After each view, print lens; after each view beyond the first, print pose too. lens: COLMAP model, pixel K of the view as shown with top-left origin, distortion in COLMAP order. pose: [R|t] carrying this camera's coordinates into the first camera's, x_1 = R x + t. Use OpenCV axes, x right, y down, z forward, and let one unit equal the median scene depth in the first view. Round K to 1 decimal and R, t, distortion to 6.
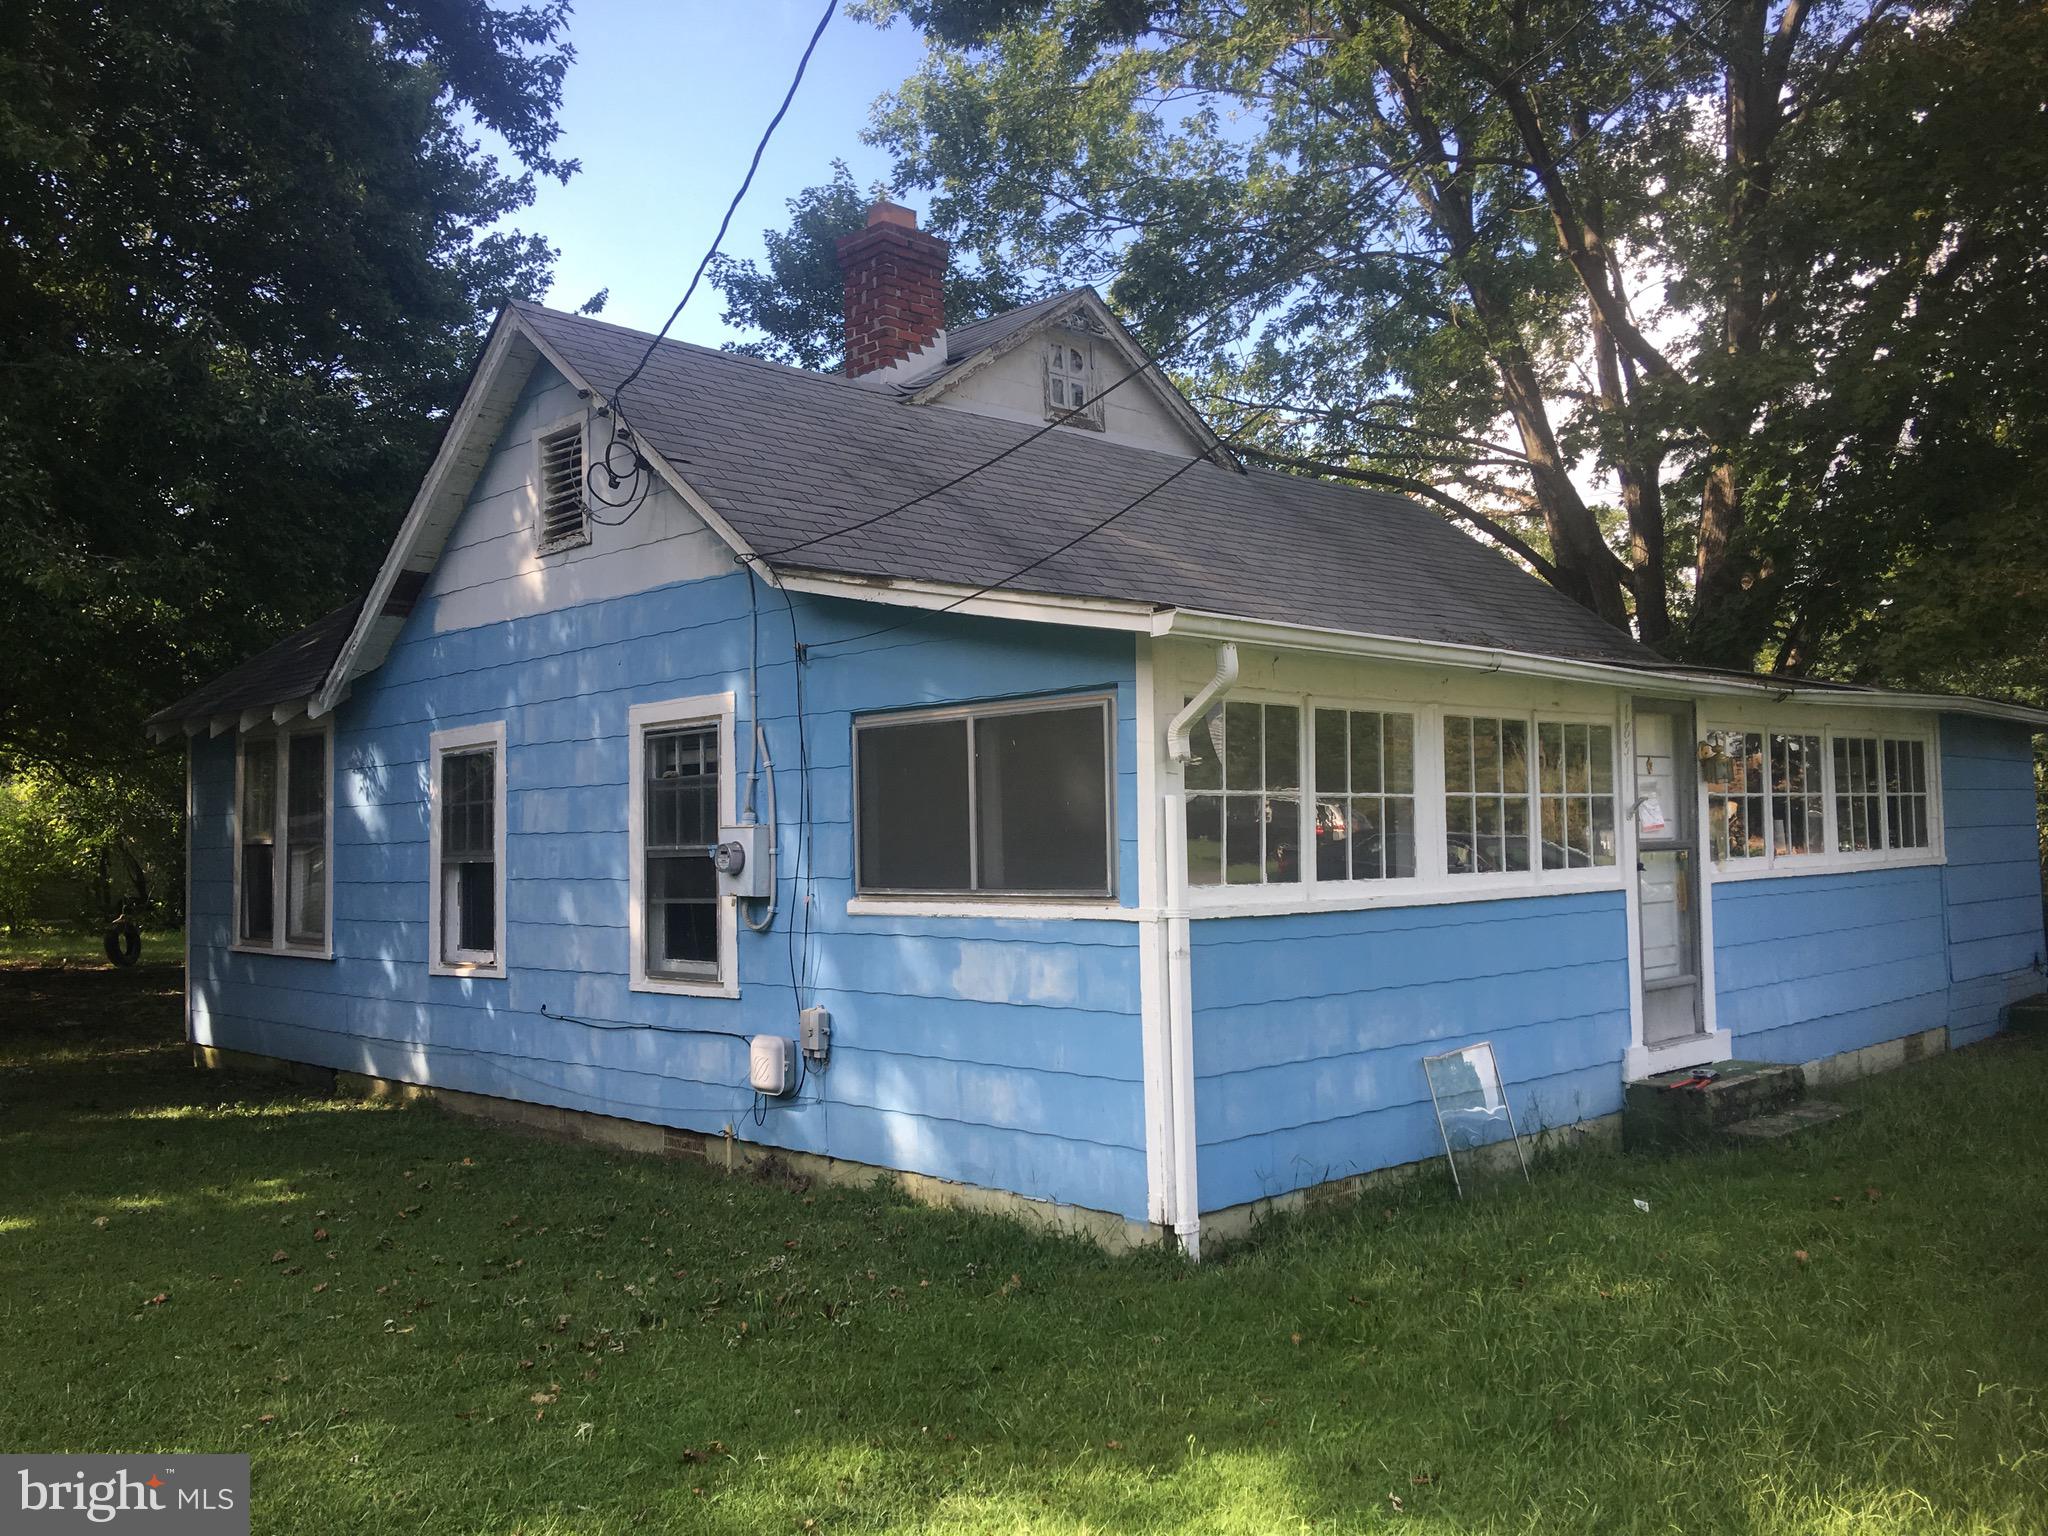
lens RADIAL K [[1722.4, 0, 1024.4], [0, 1722.4, 713.3], [0, 0, 1]] dist [0.081156, -0.130052]
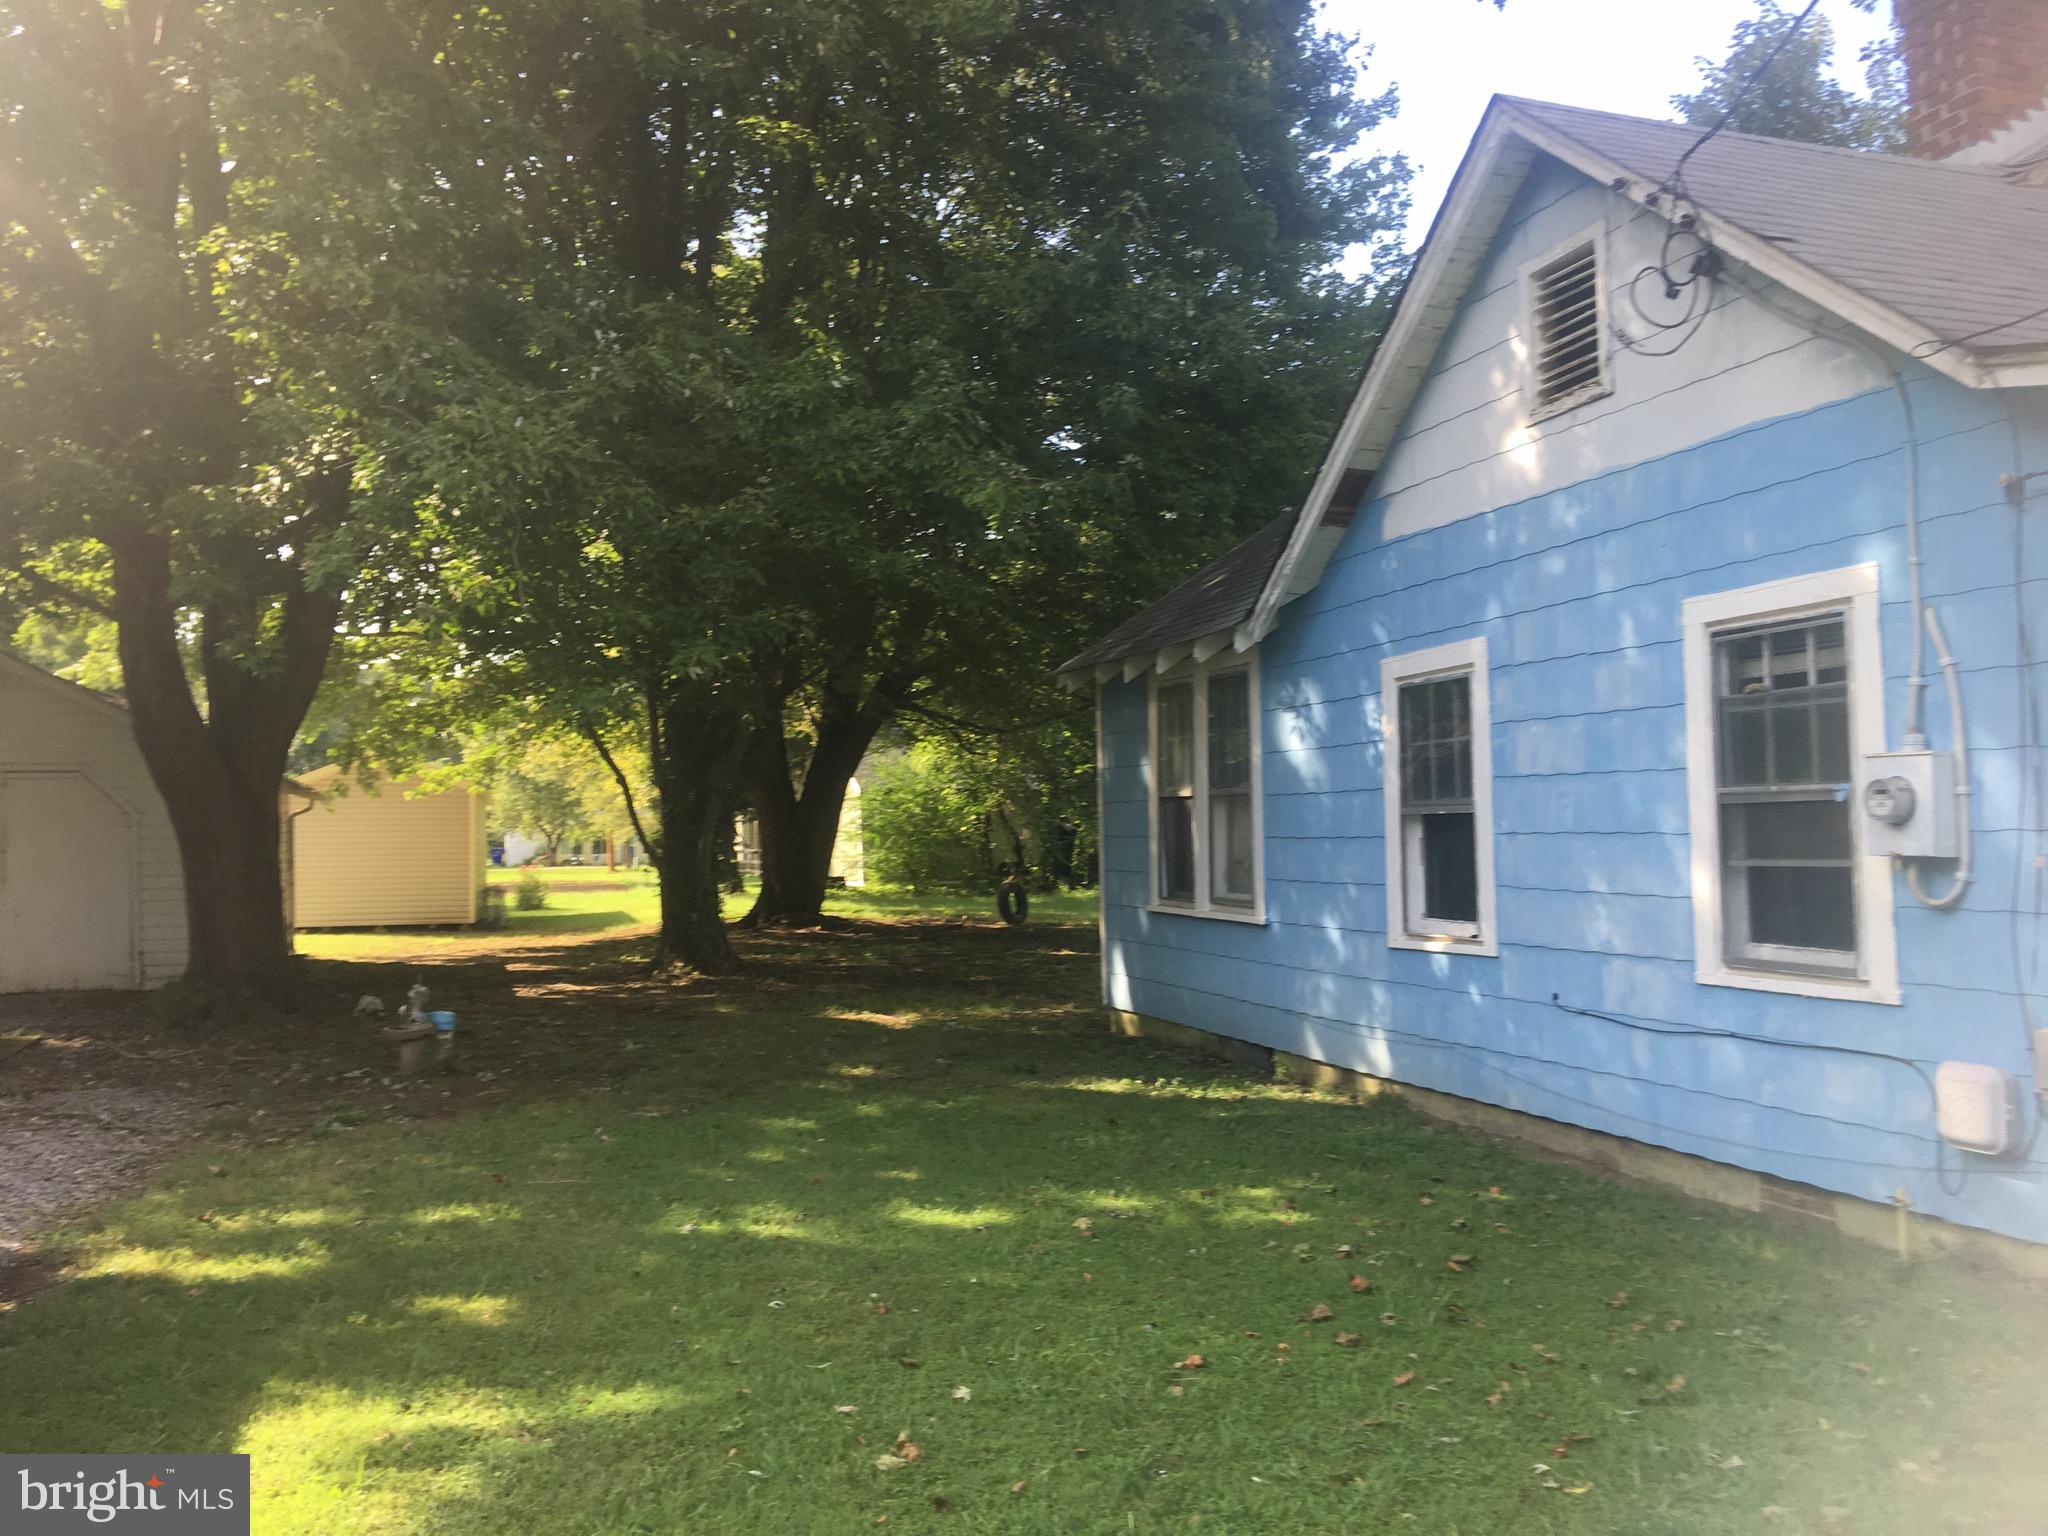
lens RADIAL K [[1720.9, 0, 1018.4], [0, 1720.9, 717.1], [0, 0, 1]] dist [0.104825, -0.138327]
pose [[0.897763, -0.015411, -0.440210, -0.143991], [0.020739, 0.999758, 0.007296, 0.031933], [0.439991, -0.015680, 0.897865, 0.186656]]
